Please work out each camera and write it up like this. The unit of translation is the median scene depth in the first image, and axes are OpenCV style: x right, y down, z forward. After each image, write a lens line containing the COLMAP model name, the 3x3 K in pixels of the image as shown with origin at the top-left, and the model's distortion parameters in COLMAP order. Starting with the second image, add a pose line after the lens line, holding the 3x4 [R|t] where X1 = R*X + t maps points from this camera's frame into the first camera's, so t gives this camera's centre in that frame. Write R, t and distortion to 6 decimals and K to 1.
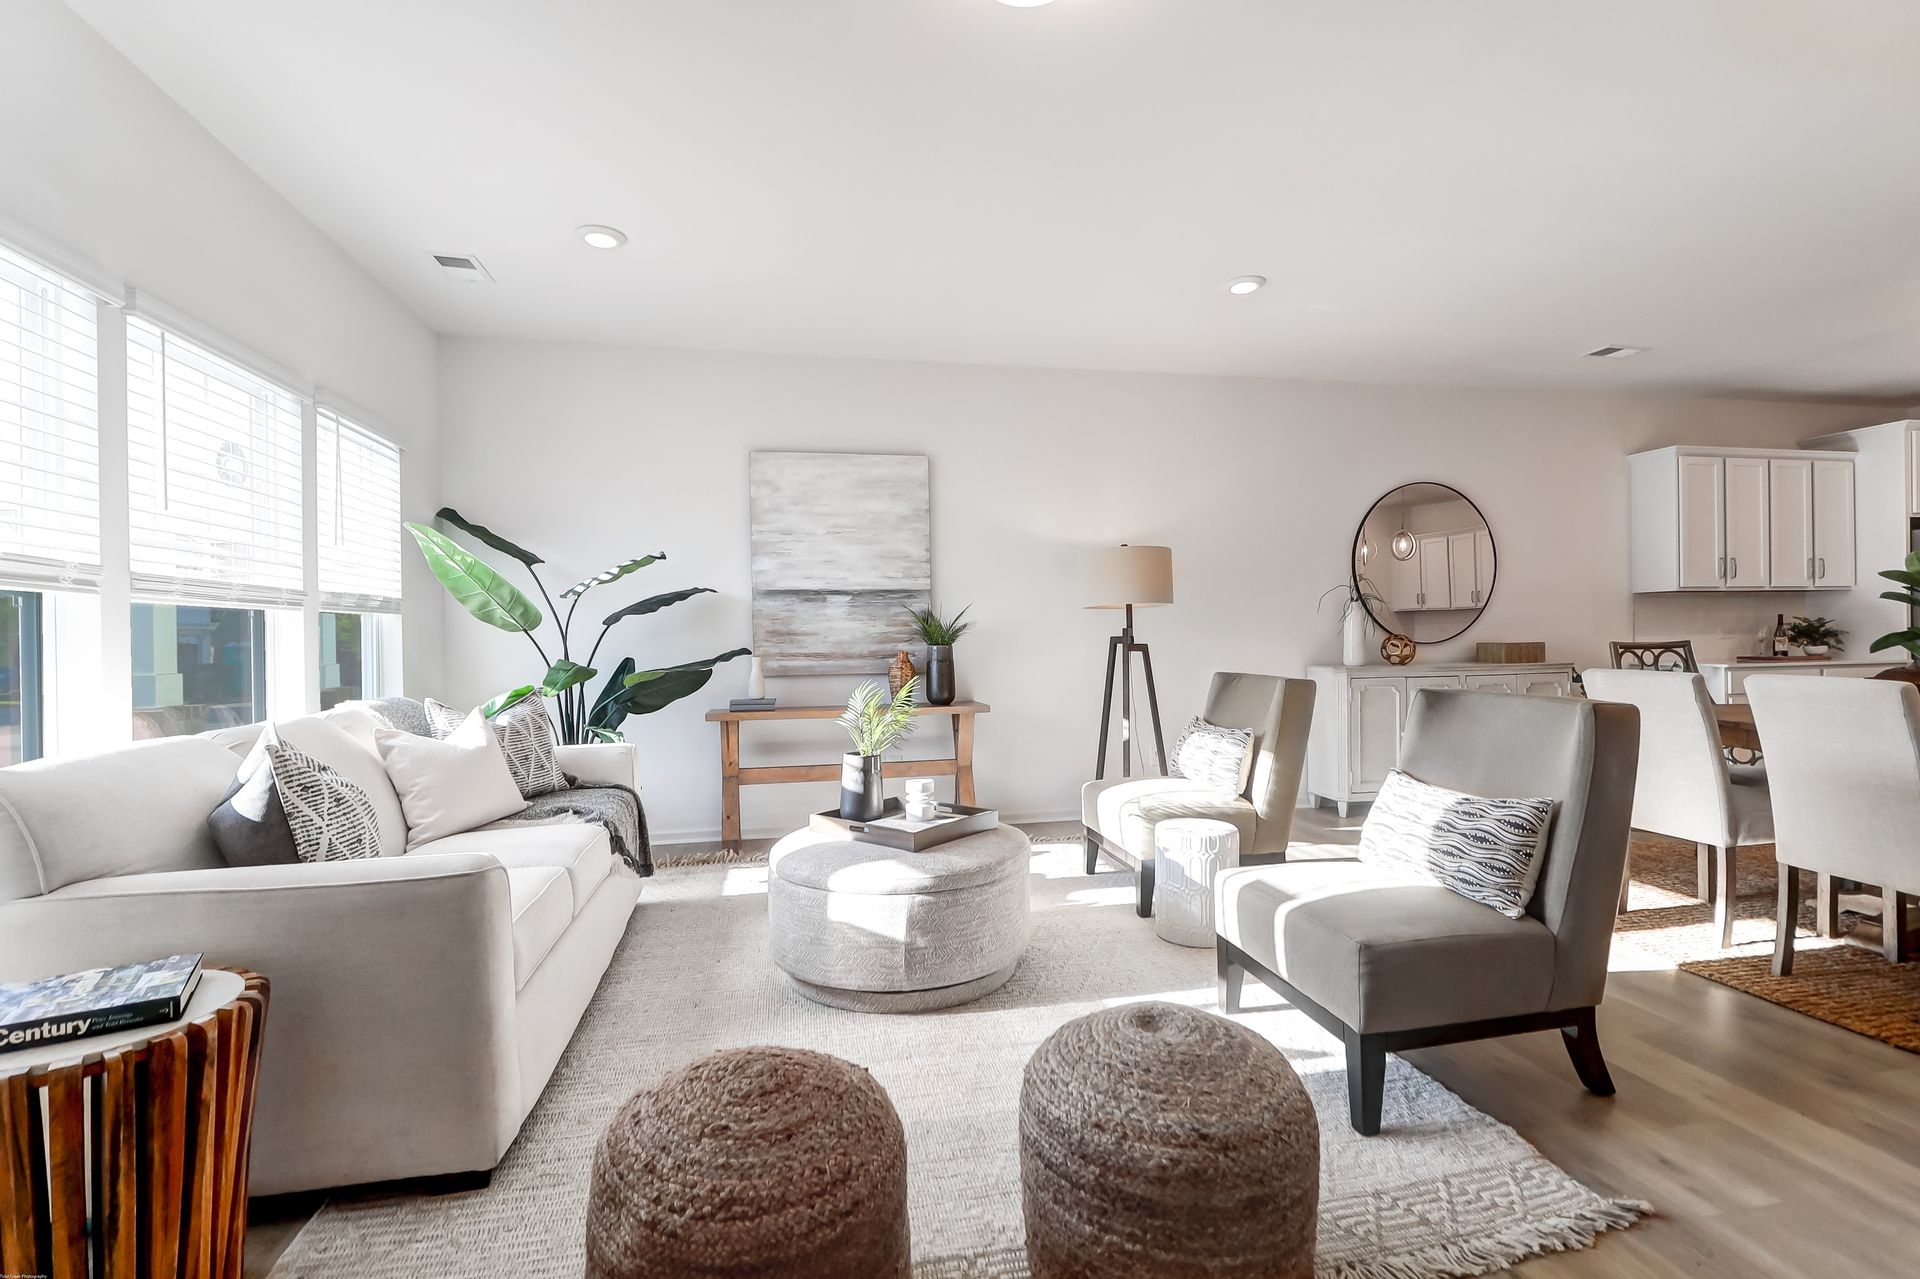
lens RADIAL K [[894.4, 0, 971.3], [0, 894.4, 630.7], [0, 0, 1]] dist [0.003616, 0.004862]
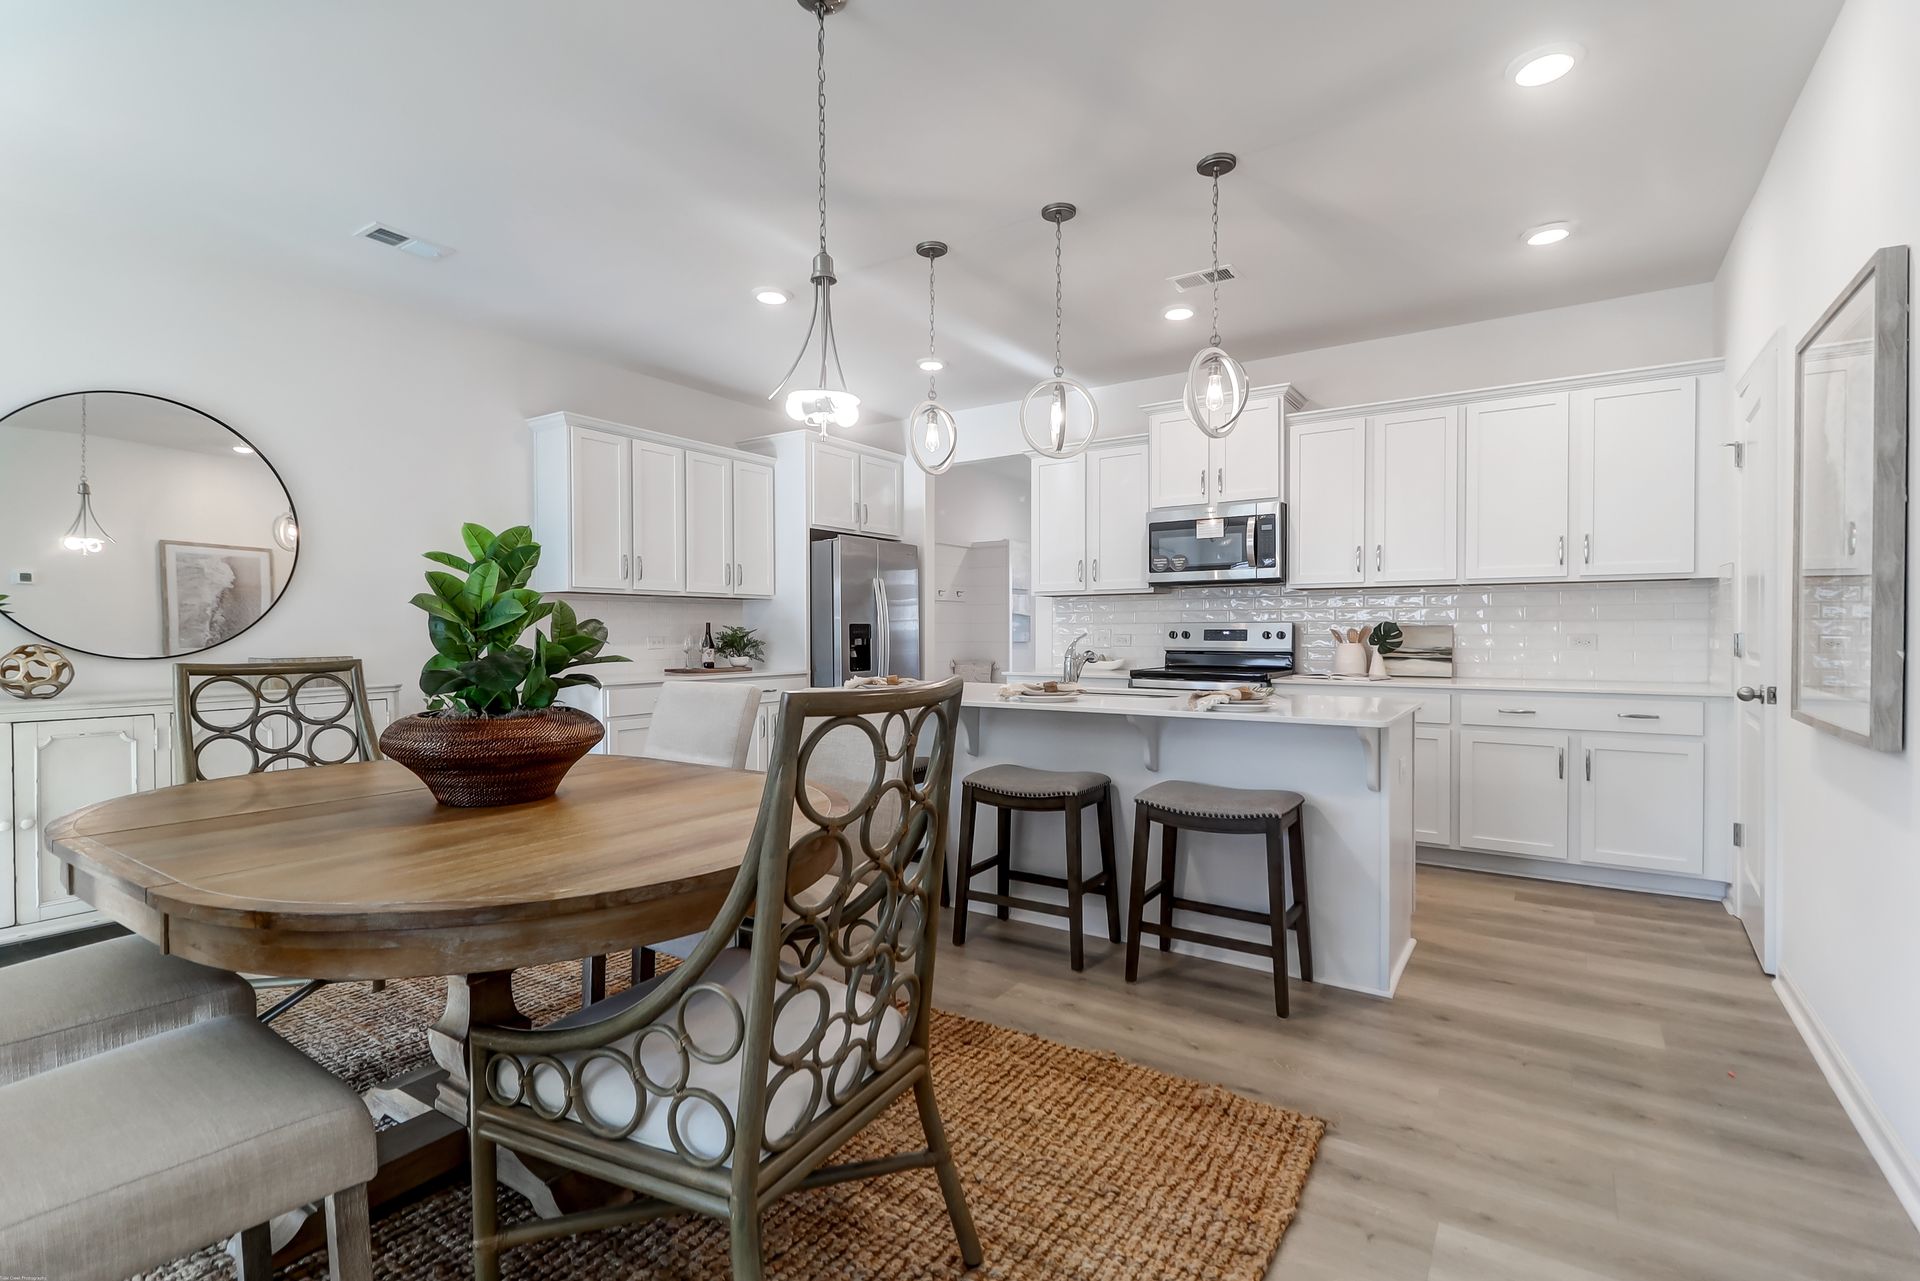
lens RADIAL K [[894.4, 0, 952.5], [0, 894.4, 645.6], [0, 0, 1]] dist [0.003616, 0.004862]
pose [[0.722531, 0.000304, 0.691339, 0.451855], [-0.011633, 0.999864, 0.011718, -0.008598], [-0.691241, -0.016509, 0.722436, 0.164250]]
